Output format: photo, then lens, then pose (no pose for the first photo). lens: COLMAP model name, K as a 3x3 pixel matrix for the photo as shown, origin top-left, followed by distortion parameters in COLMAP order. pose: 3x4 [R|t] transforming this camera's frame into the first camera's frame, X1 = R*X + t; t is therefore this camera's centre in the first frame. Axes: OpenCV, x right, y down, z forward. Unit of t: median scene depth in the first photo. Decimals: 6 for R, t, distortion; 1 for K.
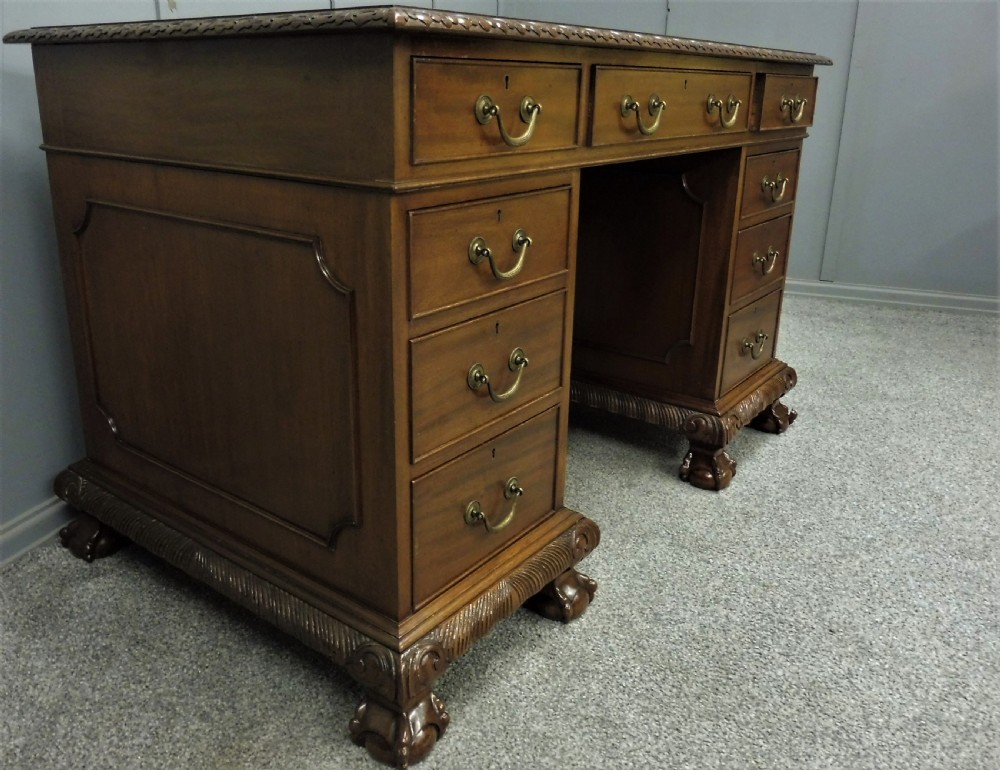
lens RADIAL K [[847.9, 0, 456.8], [0, 847.9, 360.5], [0, 0, 1]] dist [-0.095725, 0.058053]
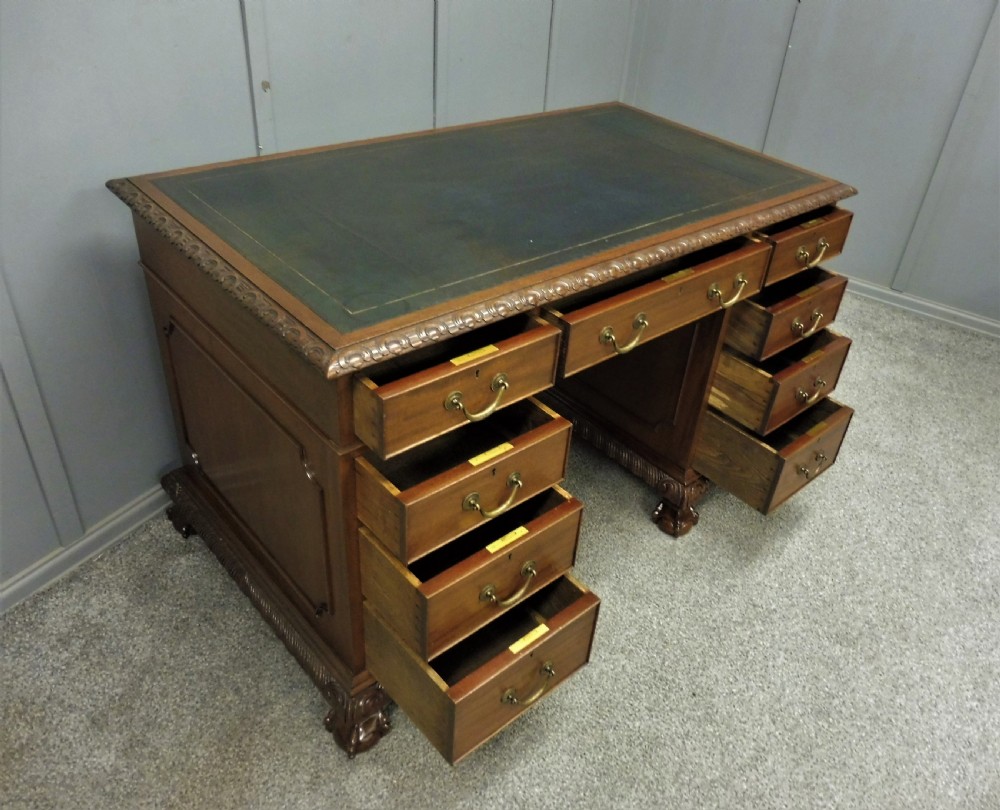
lens RADIAL K [[795.1, 0, 548.3], [0, 795.1, 404.5], [0, 0, 1]] dist [-0.064346, 0.001869]
pose [[0.985833, 0.155427, -0.063056, 0.231892], [-0.132147, 0.951243, 0.278699, -0.475514], [0.103299, -0.266418, 0.958306, -0.146476]]
